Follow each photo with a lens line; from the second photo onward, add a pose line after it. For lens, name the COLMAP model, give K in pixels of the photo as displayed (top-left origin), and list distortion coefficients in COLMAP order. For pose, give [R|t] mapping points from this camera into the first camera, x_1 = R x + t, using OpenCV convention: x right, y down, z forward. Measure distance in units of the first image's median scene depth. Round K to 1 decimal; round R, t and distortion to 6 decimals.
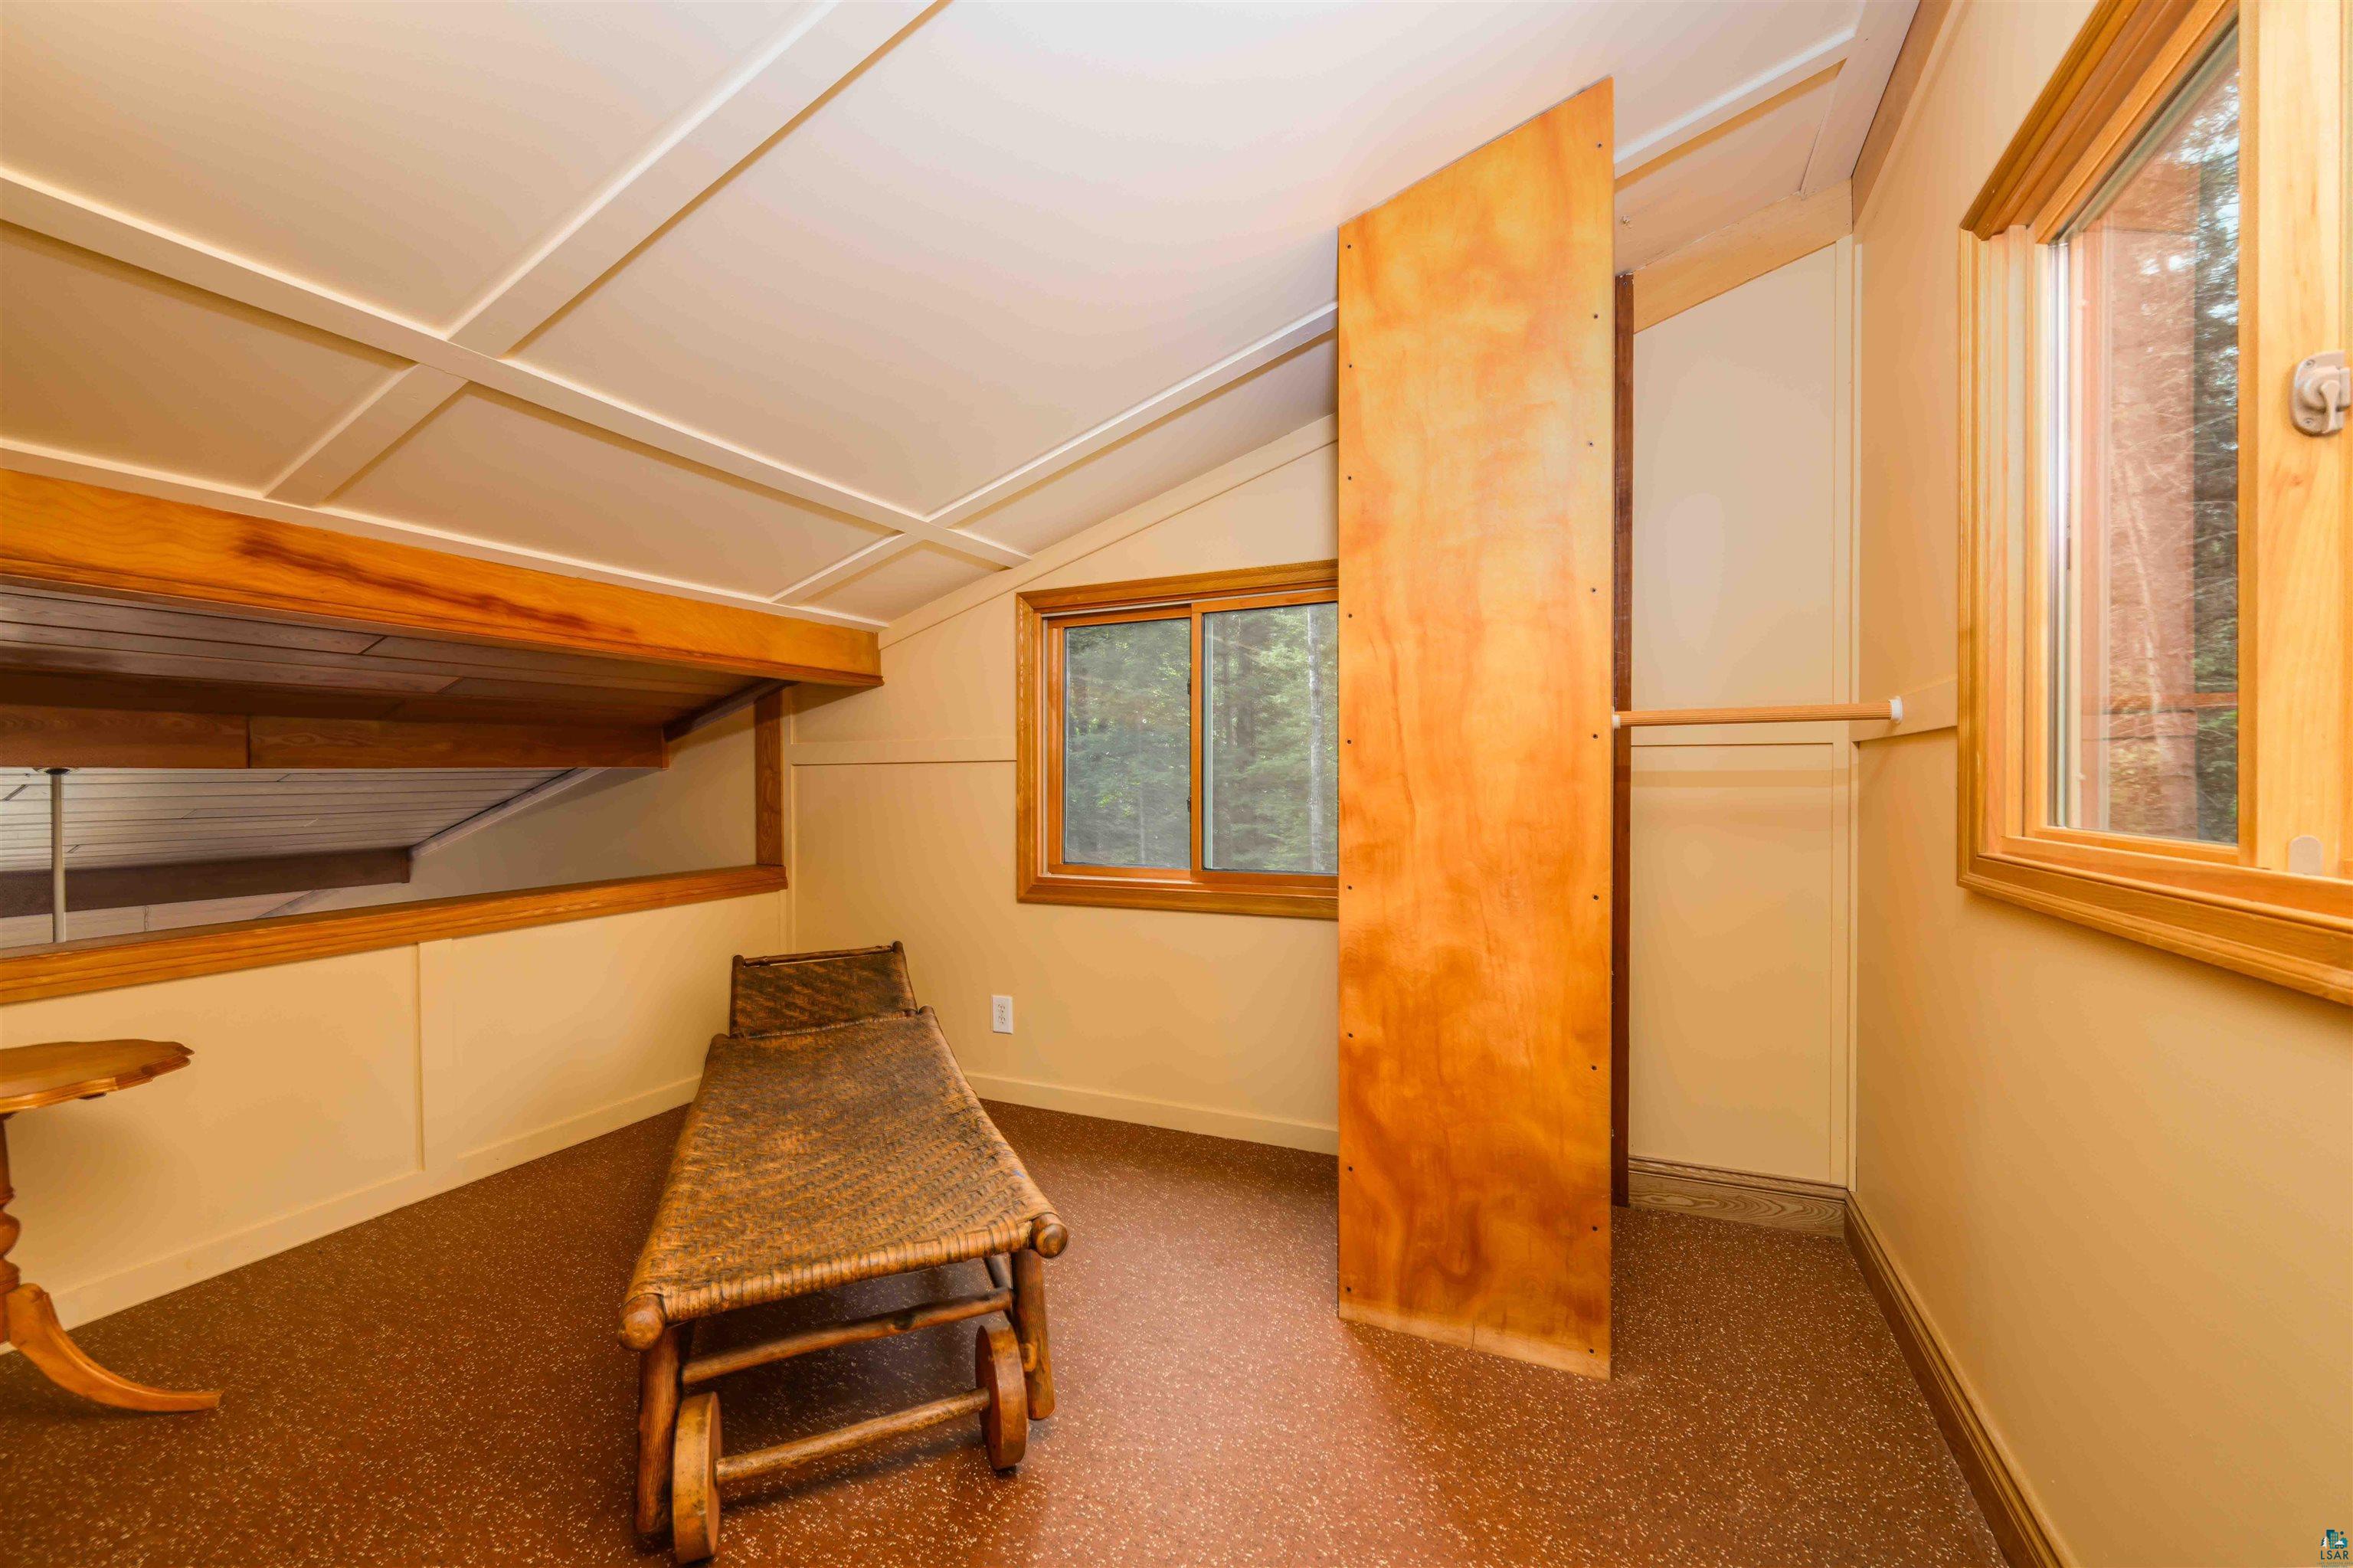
lens RADIAL K [[945.7, 0, 1188.1], [0, 945.7, 785.8], [0, 0, 1]] dist [-0.000350, -0.000186]
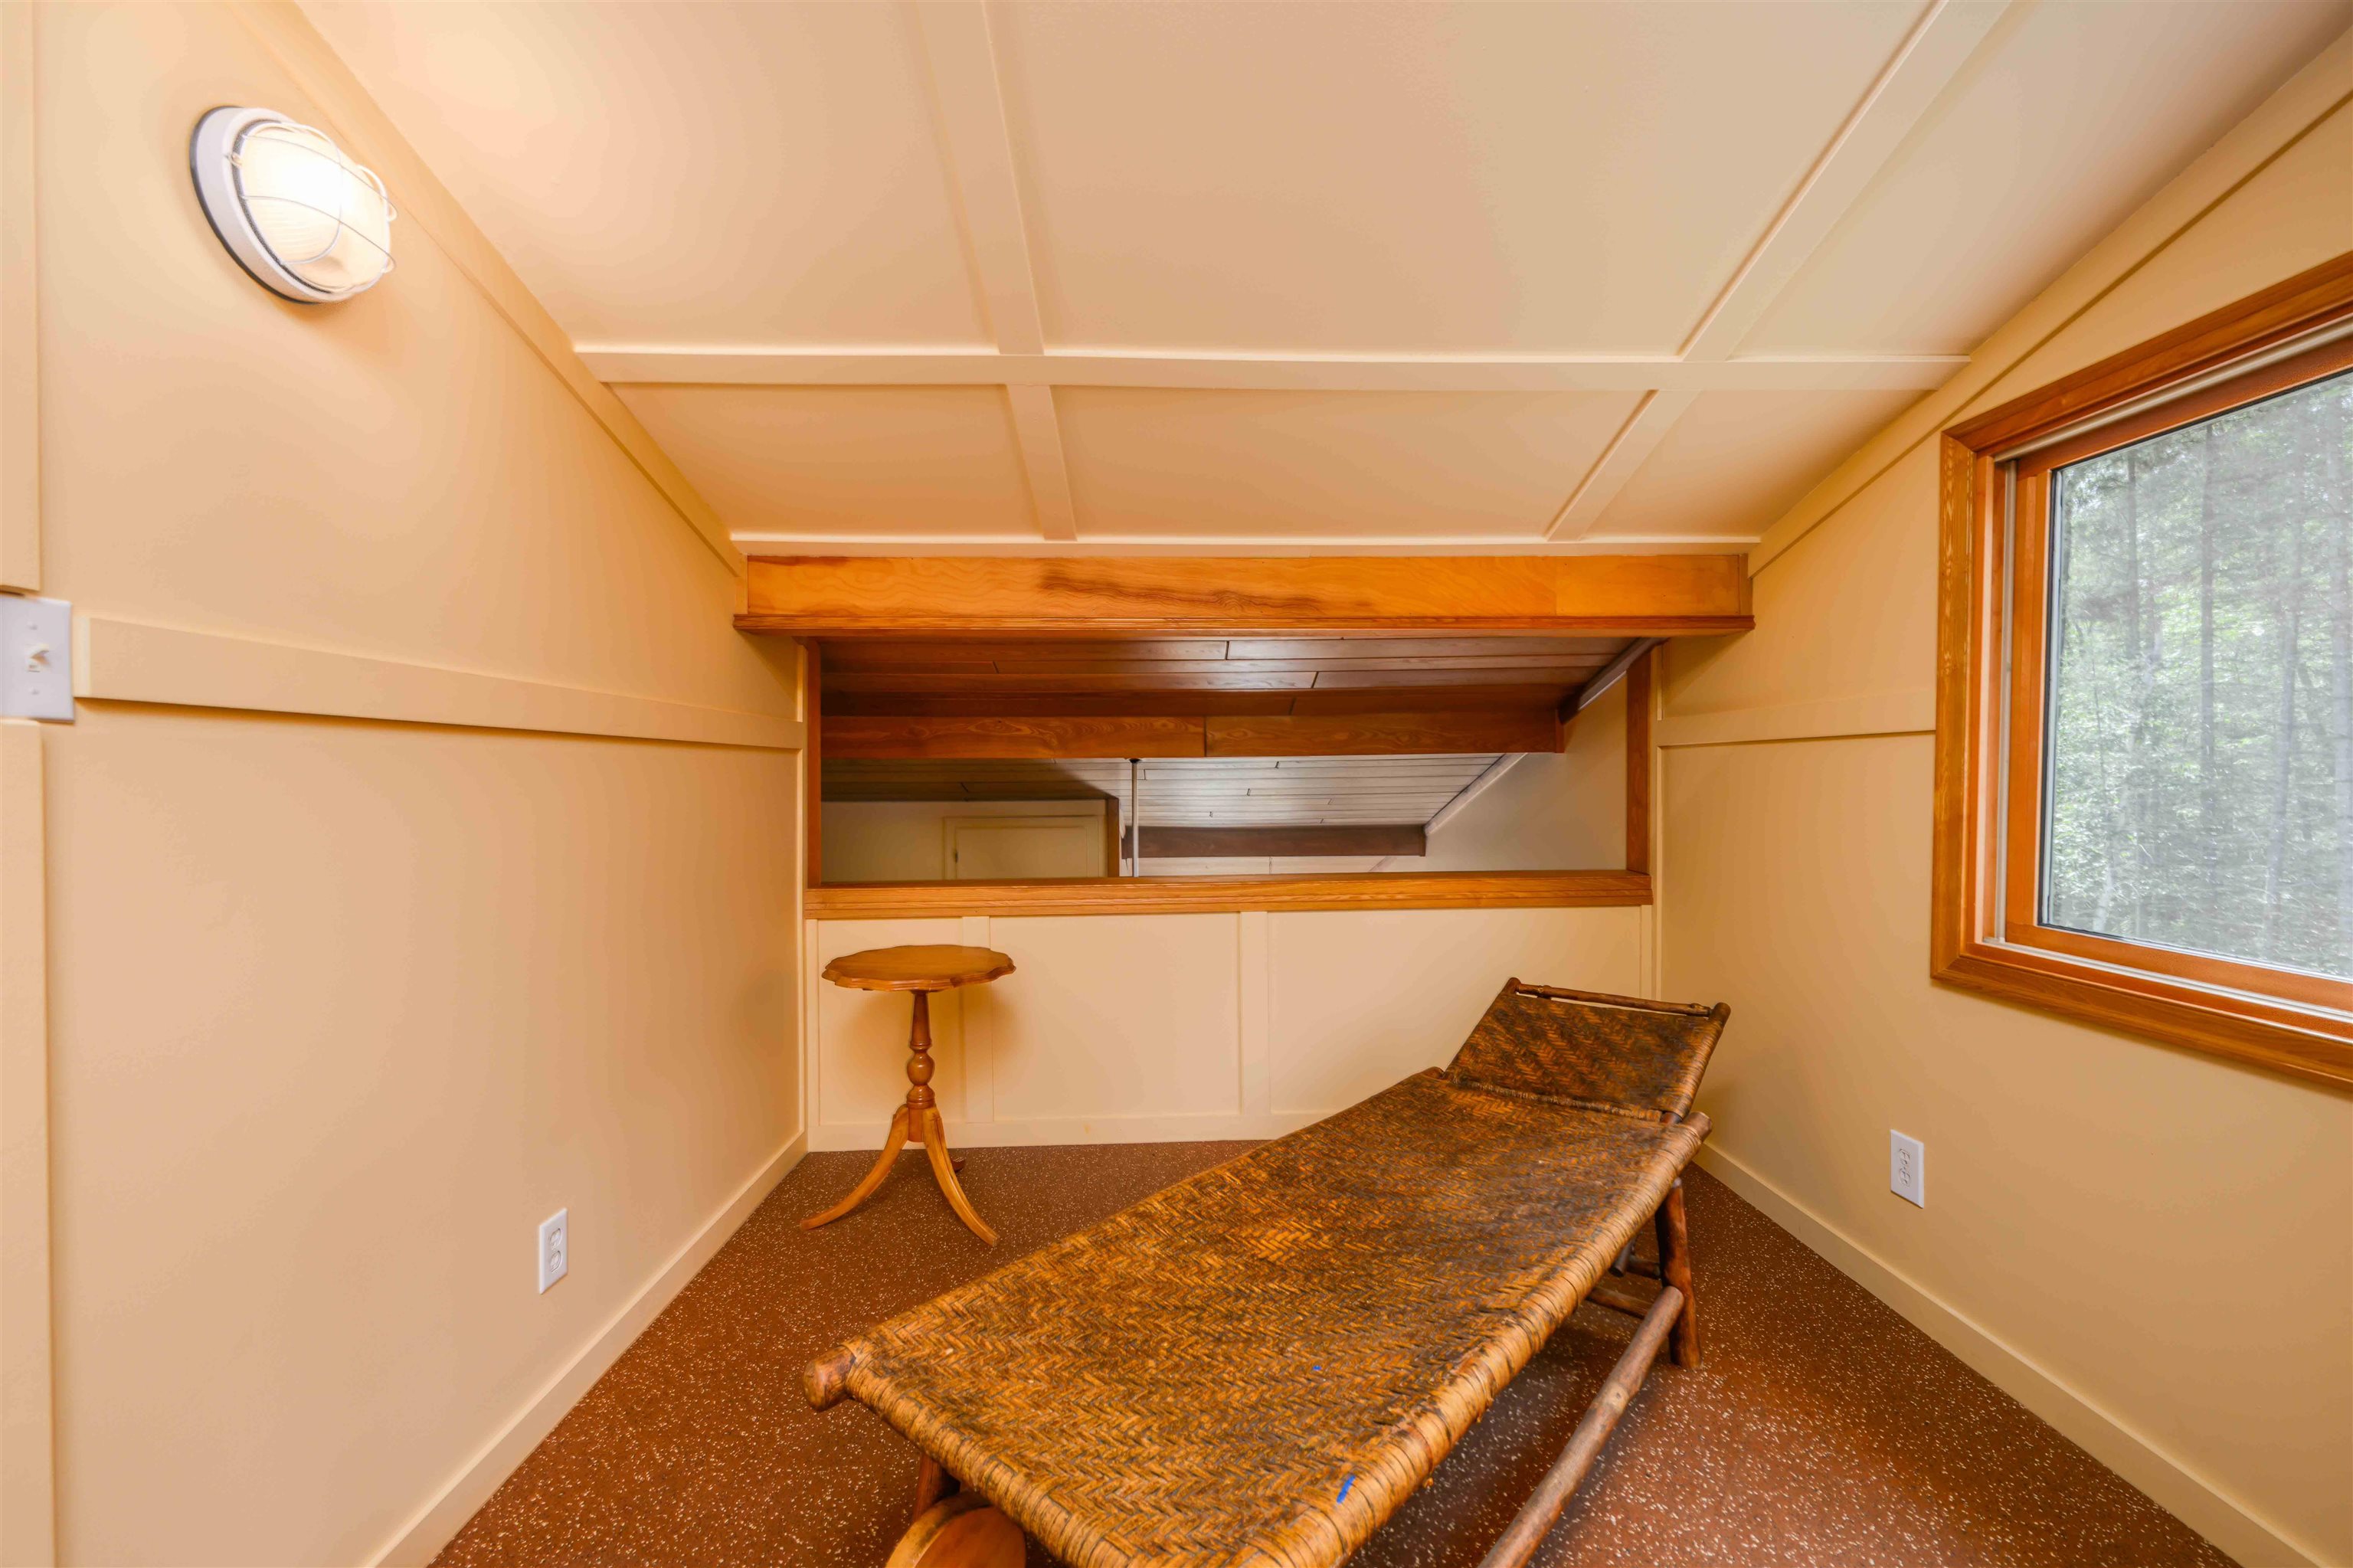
lens RADIAL K [[953.9, 0, 1206.9], [0, 953.9, 788.3], [0, 0, 1]] dist [0.001149, -0.000003]
pose [[0.433341, 0.020248, -0.901003, 0.238541], [-0.004777, 0.999785, 0.020171, -0.003713], [0.901217, -0.004437, 0.433345, 0.600474]]
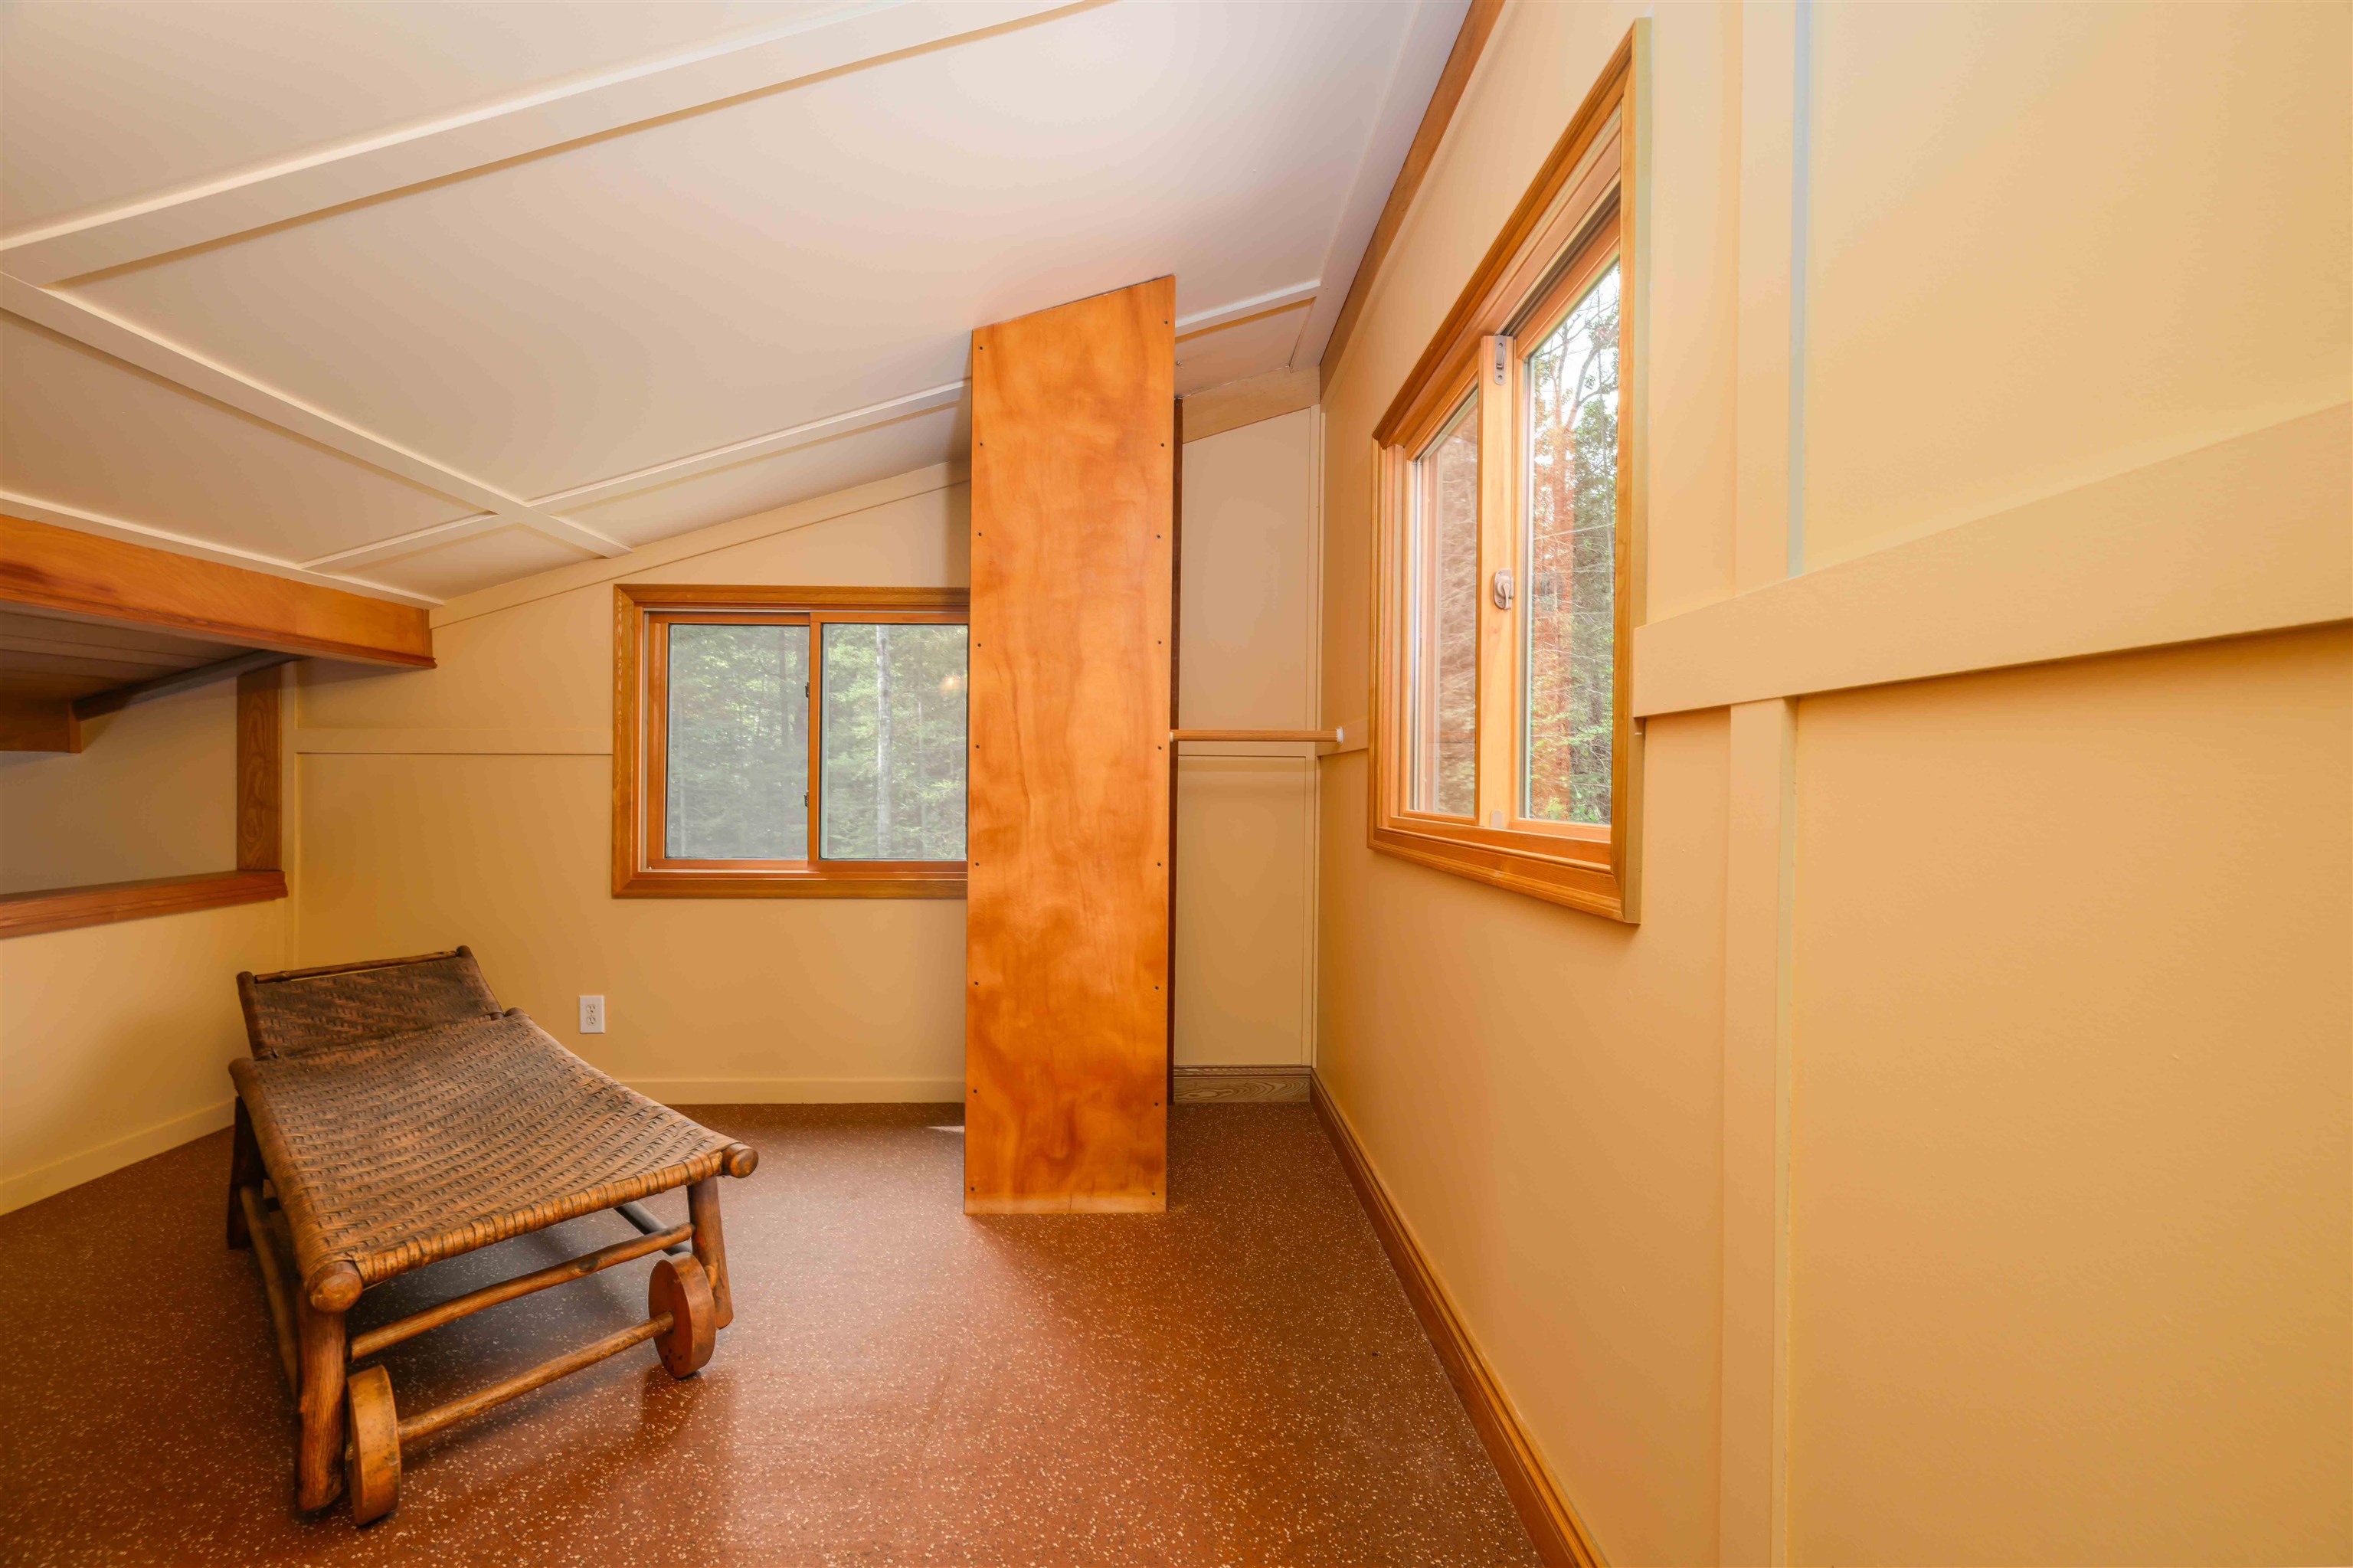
lens RADIAL K [[931.7, 0, 1176.5], [0, 931.7, 784.0], [0, 0, 1]] dist [0.001514, 0.000119]
pose [[0.899007, 0.010347, 0.437811, -0.130102], [-0.008754, 0.999946, -0.005657, 0.007096], [-0.437846, 0.001253, 0.899049, -0.213838]]
